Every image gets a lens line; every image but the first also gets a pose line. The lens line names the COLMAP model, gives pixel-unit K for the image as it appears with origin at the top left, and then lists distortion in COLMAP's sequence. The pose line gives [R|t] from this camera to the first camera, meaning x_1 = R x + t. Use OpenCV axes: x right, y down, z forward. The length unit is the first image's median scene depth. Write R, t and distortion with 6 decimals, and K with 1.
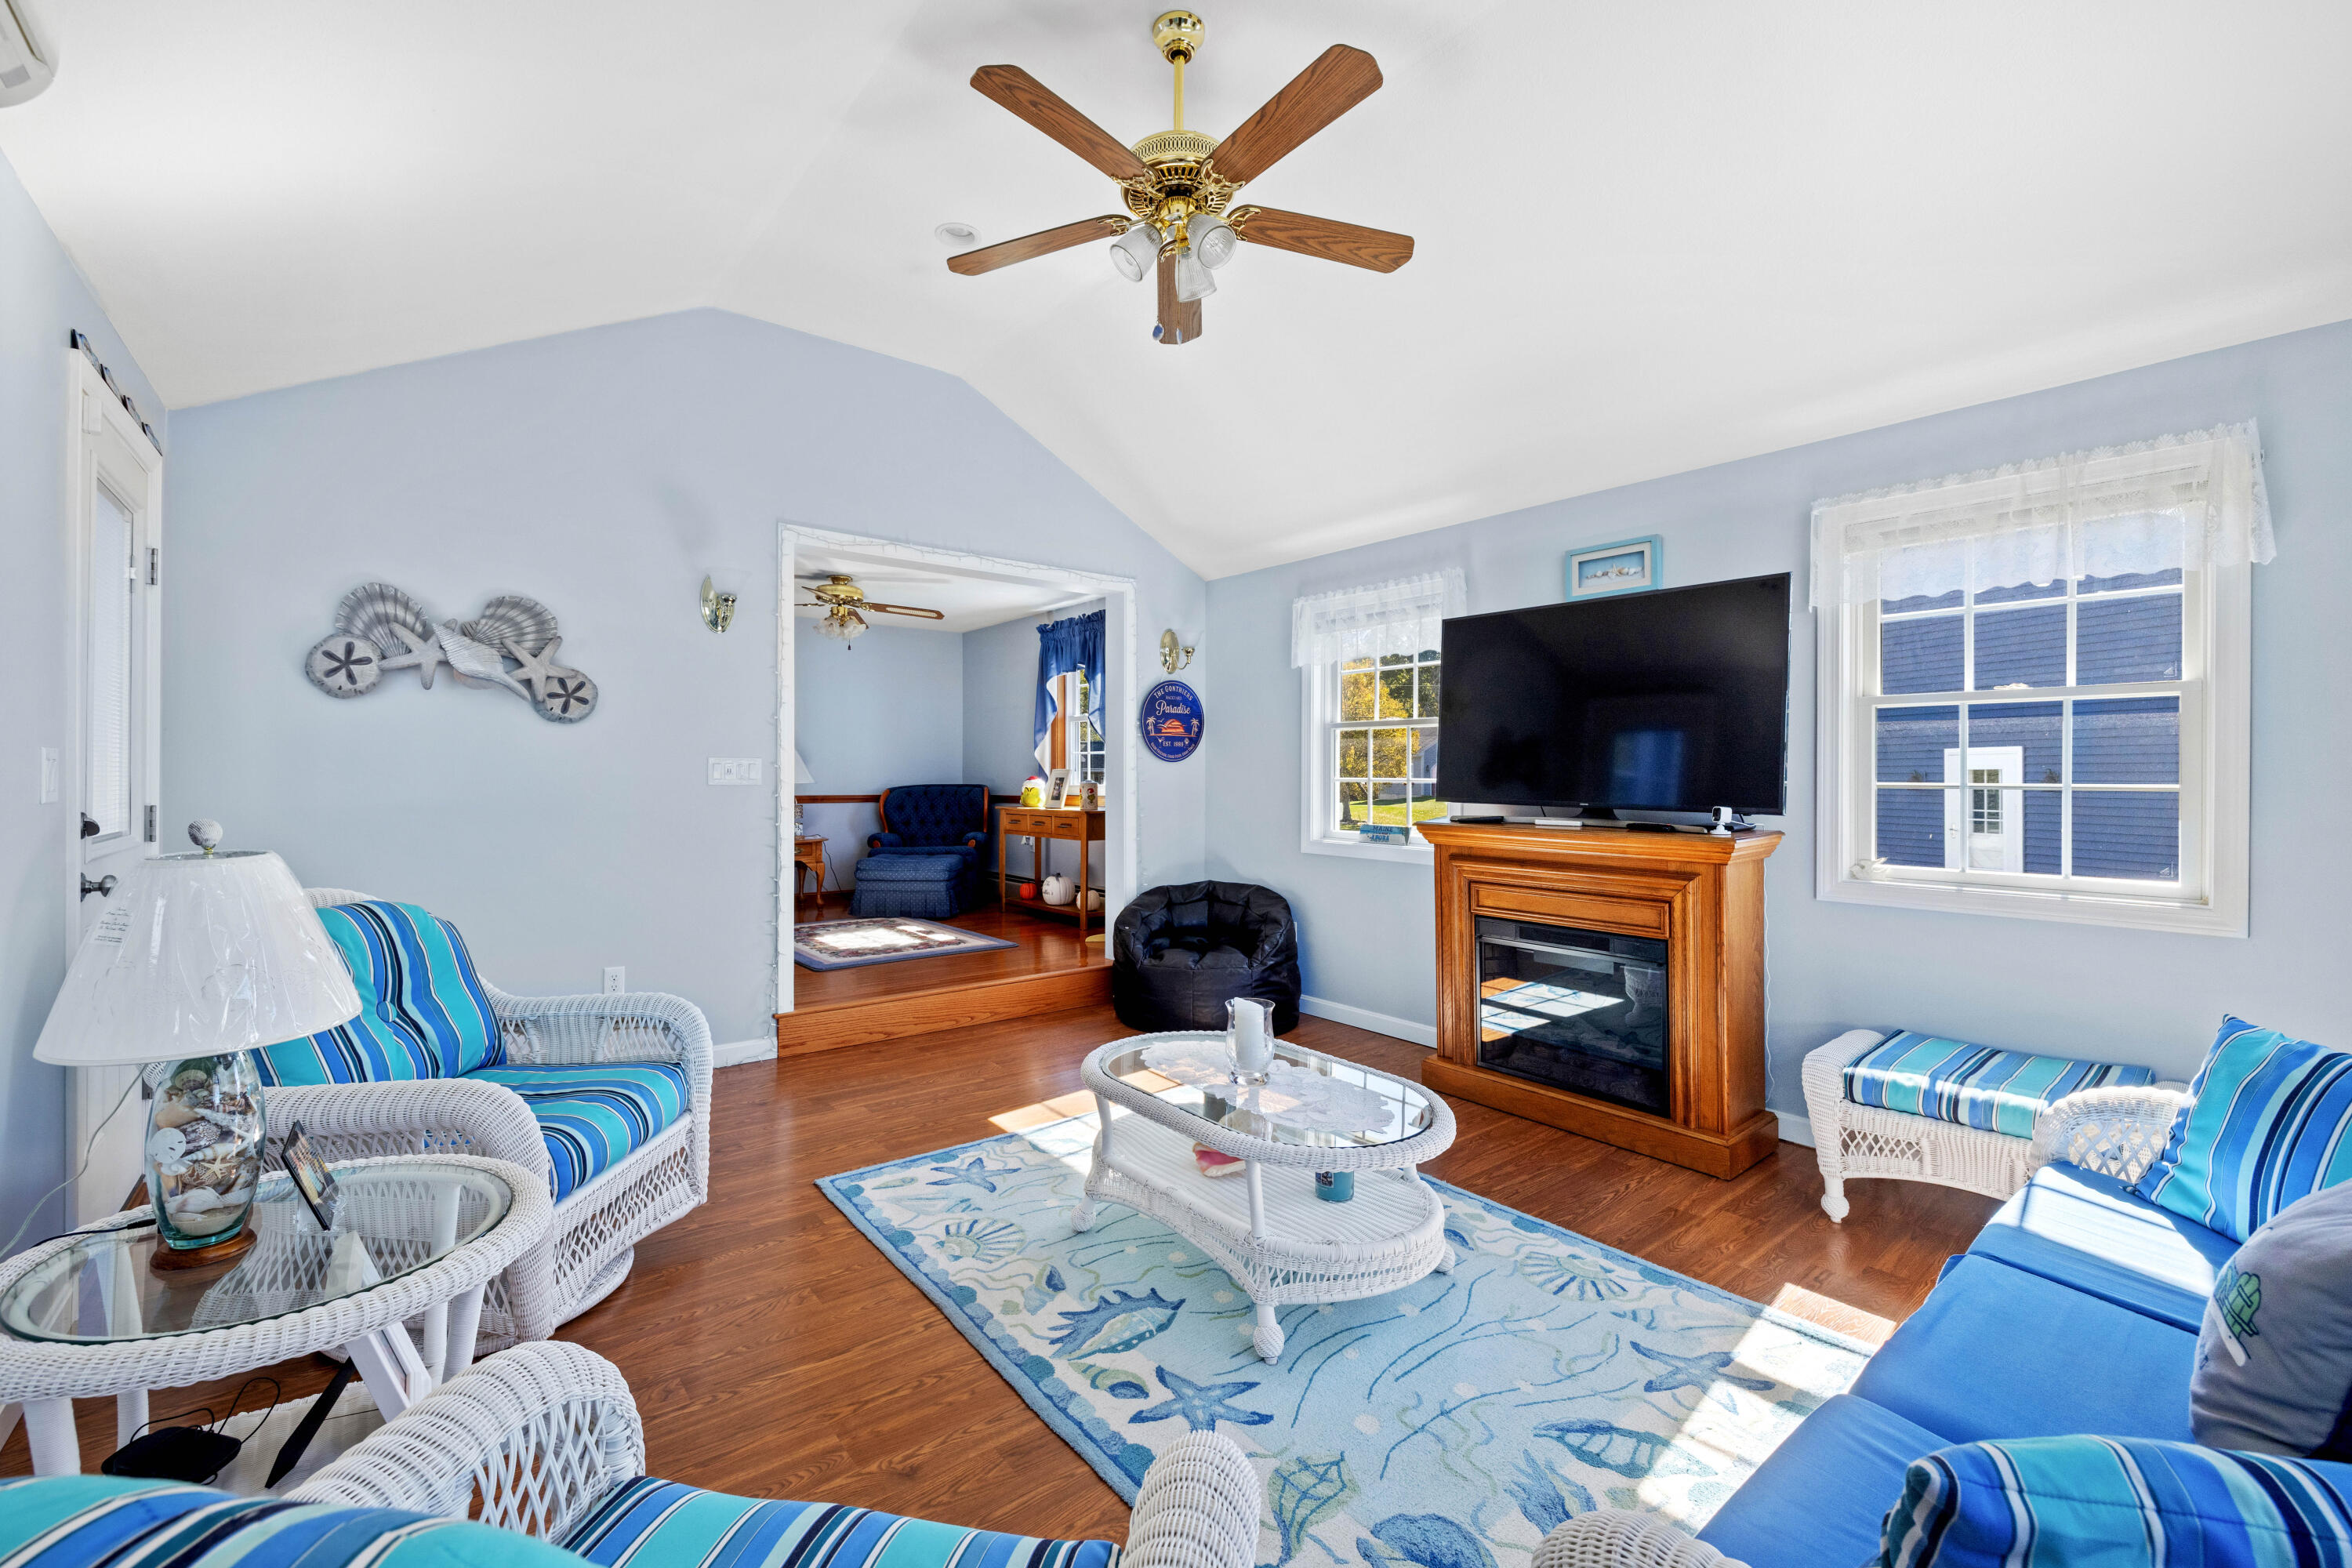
lens RADIAL K [[984.1, 0, 1174.2], [0, 984.1, 777.7], [0, 0, 1]] dist [-0.000331, -0.000162]
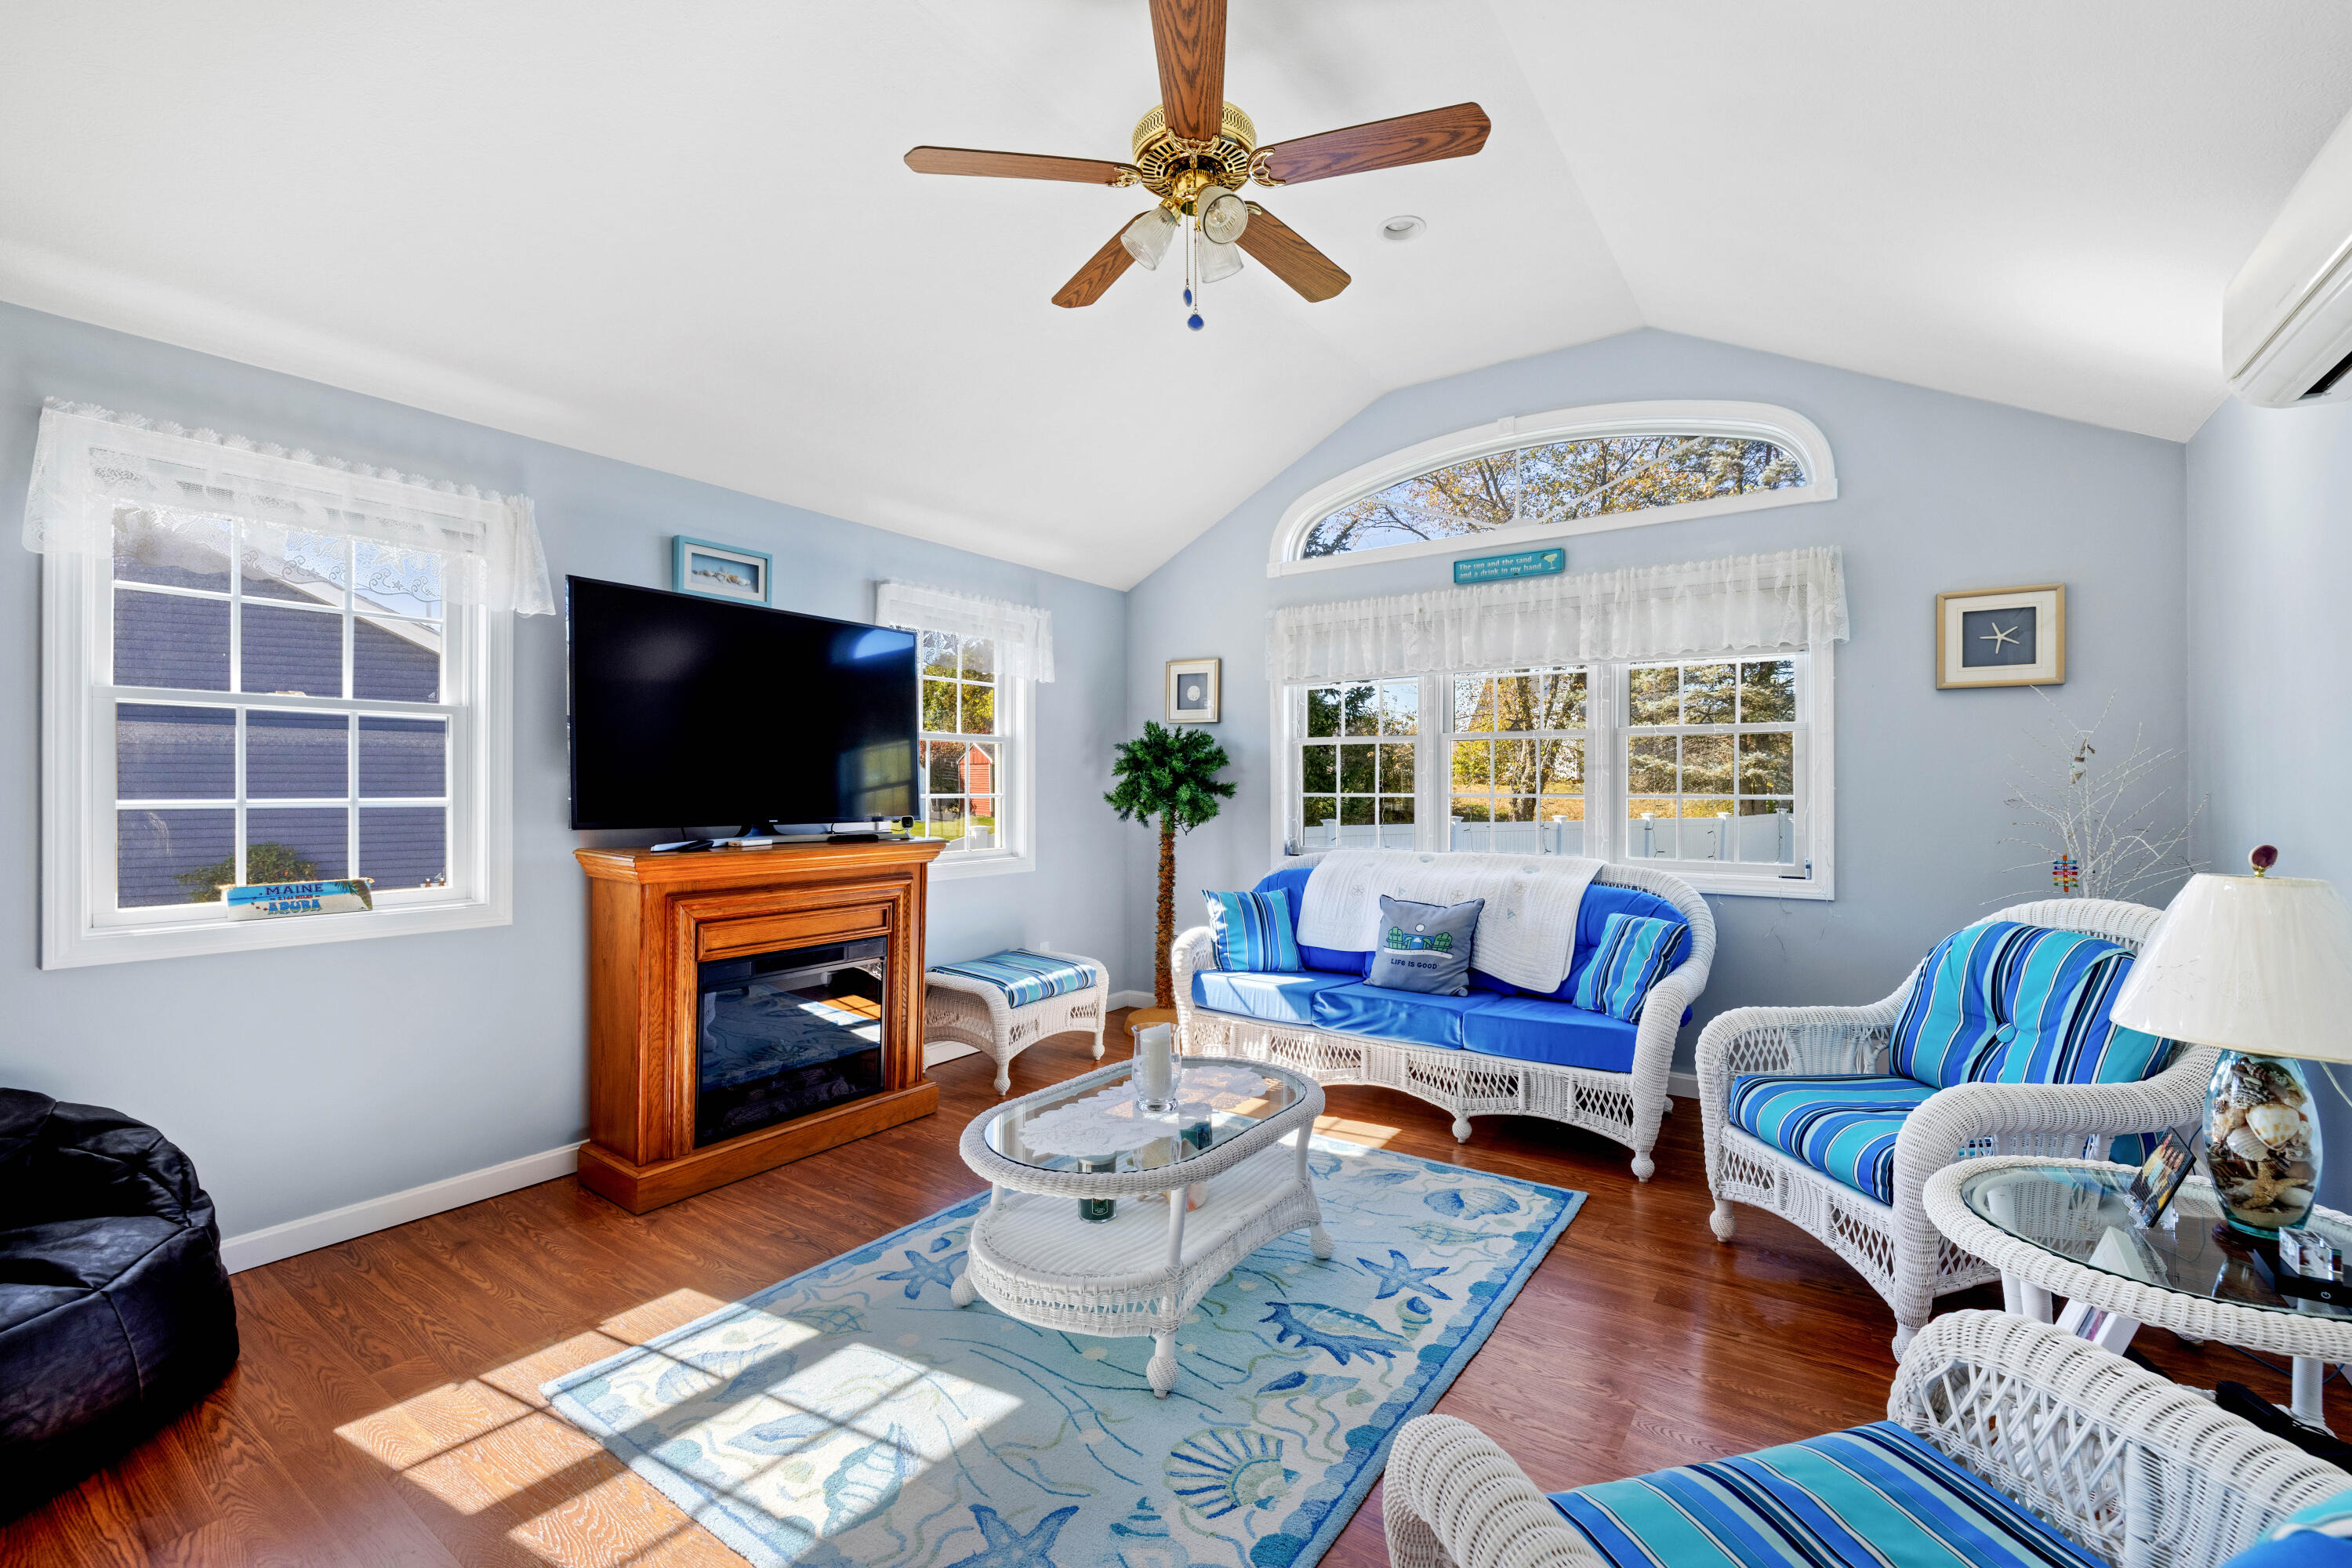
lens RADIAL K [[984.1, 0, 1170.0], [0, 984.1, 785.4], [0, 0, 1]] dist [-0.000331, -0.000162]
pose [[-0.275133, -0.001442, 0.961405, -0.686052], [0.002818, 0.999993, 0.002306, -0.010076], [-0.961402, 0.003344, -0.275128, 0.994561]]
